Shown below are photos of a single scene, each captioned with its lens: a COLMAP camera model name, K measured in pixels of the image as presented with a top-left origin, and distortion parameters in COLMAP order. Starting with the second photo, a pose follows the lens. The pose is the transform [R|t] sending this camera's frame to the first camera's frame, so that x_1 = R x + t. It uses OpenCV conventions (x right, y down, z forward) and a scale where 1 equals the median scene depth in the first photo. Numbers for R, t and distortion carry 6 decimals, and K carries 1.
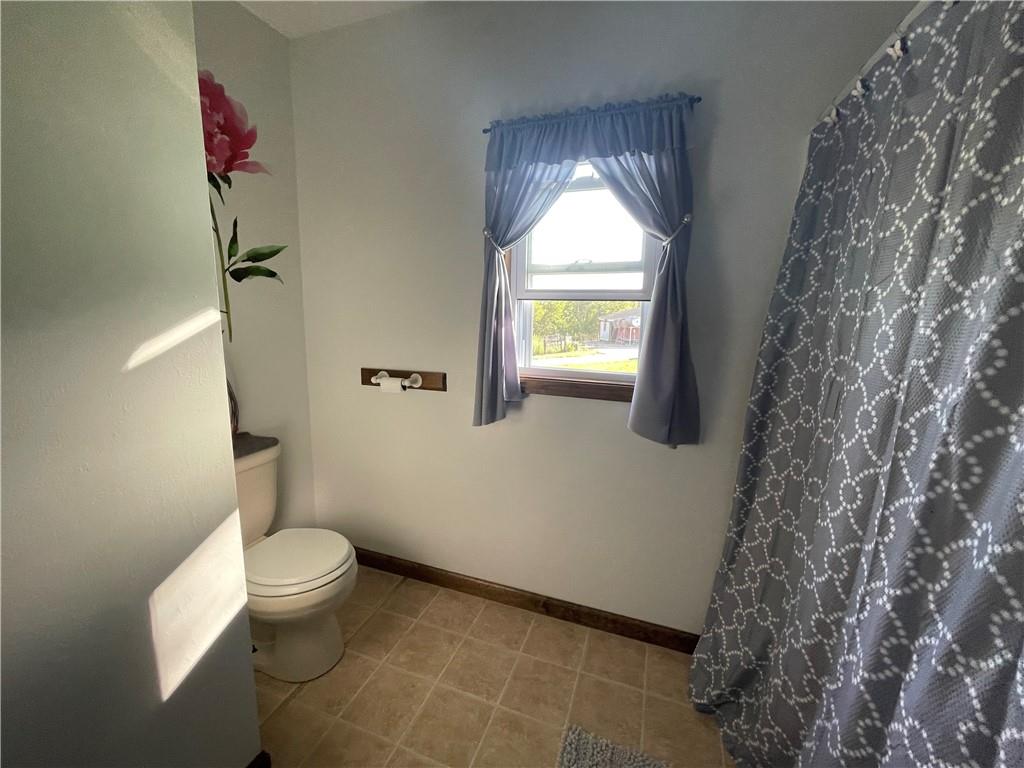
lens RADIAL K [[413.3, 0, 508.9], [0, 413.3, 380.6], [0, 0, 1]] dist [-0.003812, 0.001129]
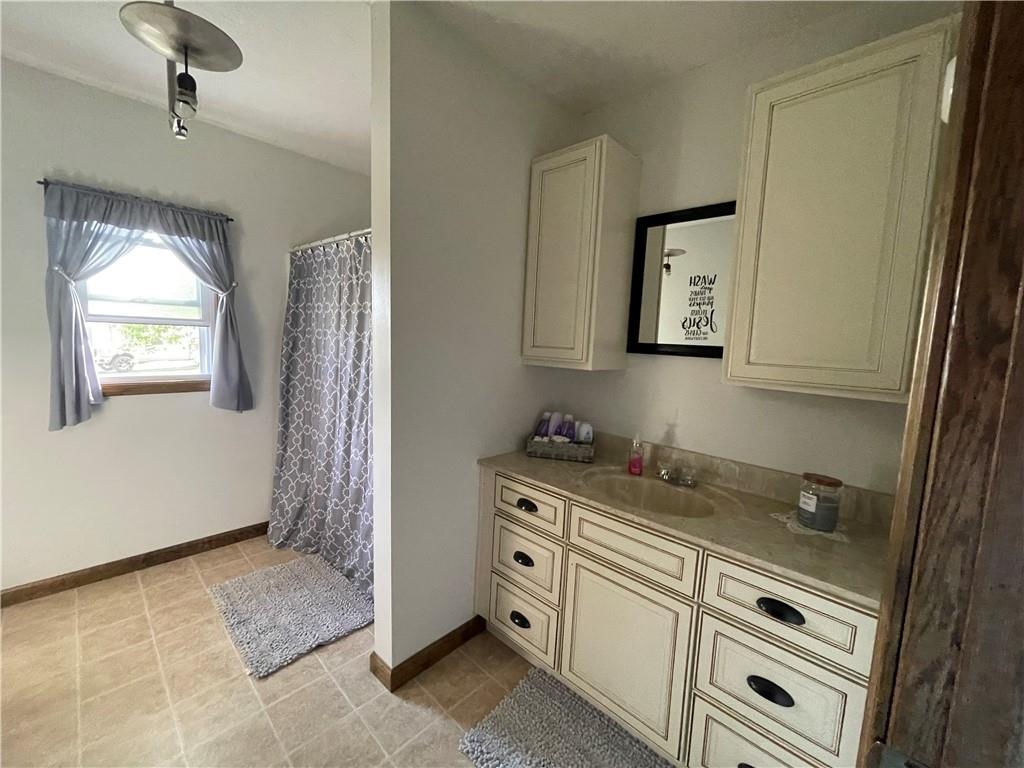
lens RADIAL K [[413.3, 0, 507.6], [0, 413.3, 378.0], [0, 0, 1]] dist [-0.003812, 0.001129]
pose [[0.398465, -0.090310, 0.912726, -0.795325], [0.119095, 0.991810, 0.046142, 0.079536], [-0.909418, 0.090316, 0.405957, -0.805658]]
